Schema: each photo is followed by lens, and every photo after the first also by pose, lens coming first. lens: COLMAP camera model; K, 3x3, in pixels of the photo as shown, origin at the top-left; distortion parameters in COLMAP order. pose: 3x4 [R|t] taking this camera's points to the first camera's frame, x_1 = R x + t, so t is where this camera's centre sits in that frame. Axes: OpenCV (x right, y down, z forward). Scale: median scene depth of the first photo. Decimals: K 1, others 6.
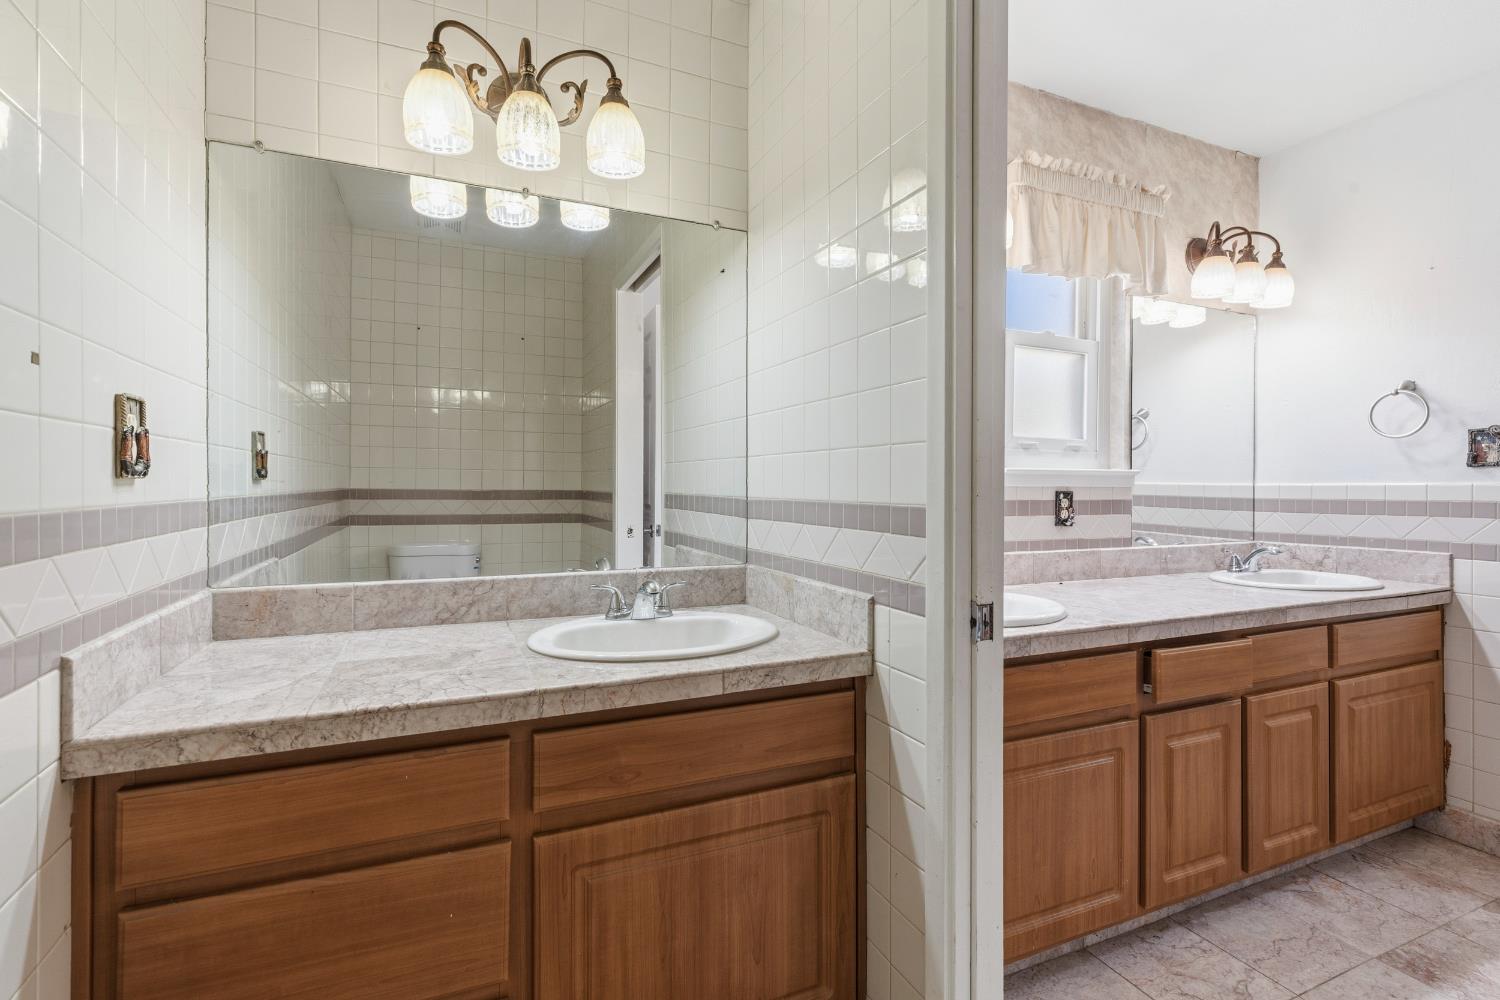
lens RADIAL K [[684.5, 0, 802.0], [0, 684.5, 483.6], [0, 0, 1]] dist [0.003563, -0.002365]
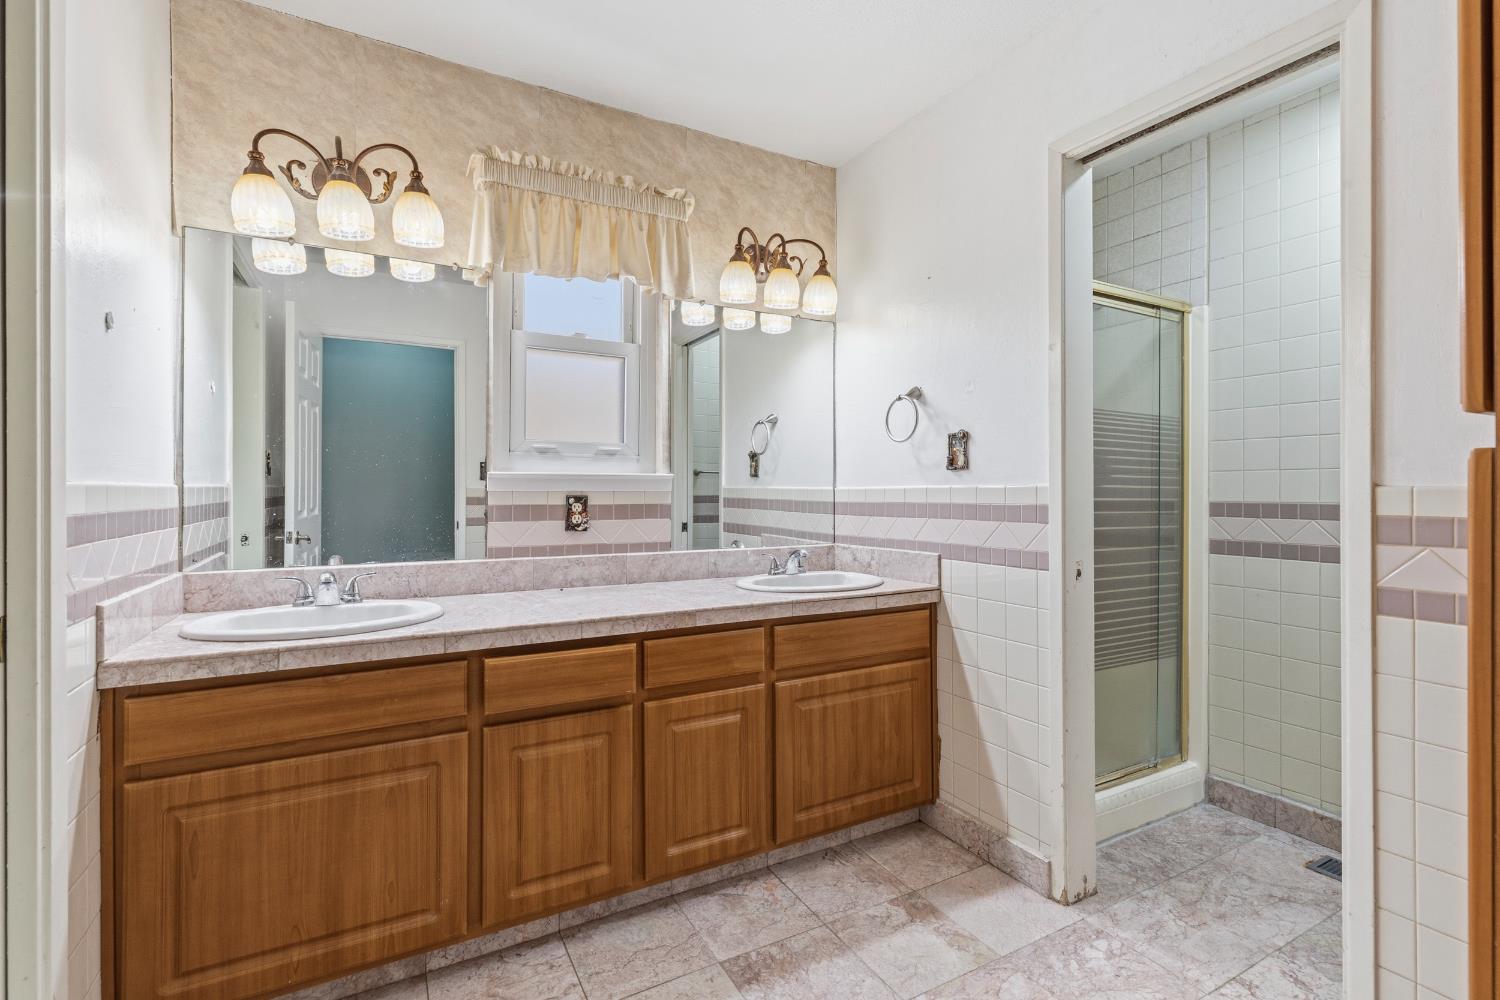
lens RADIAL K [[684.5, 0, 722.6], [0, 684.5, 485.2], [0, 0, 1]] dist [0.003563, -0.002365]
pose [[0.995350, -0.003550, 0.096262, 0.509301], [0.004149, 0.999973, -0.006032, 0.003125], [-0.096238, 0.006404, 0.995338, 0.002411]]
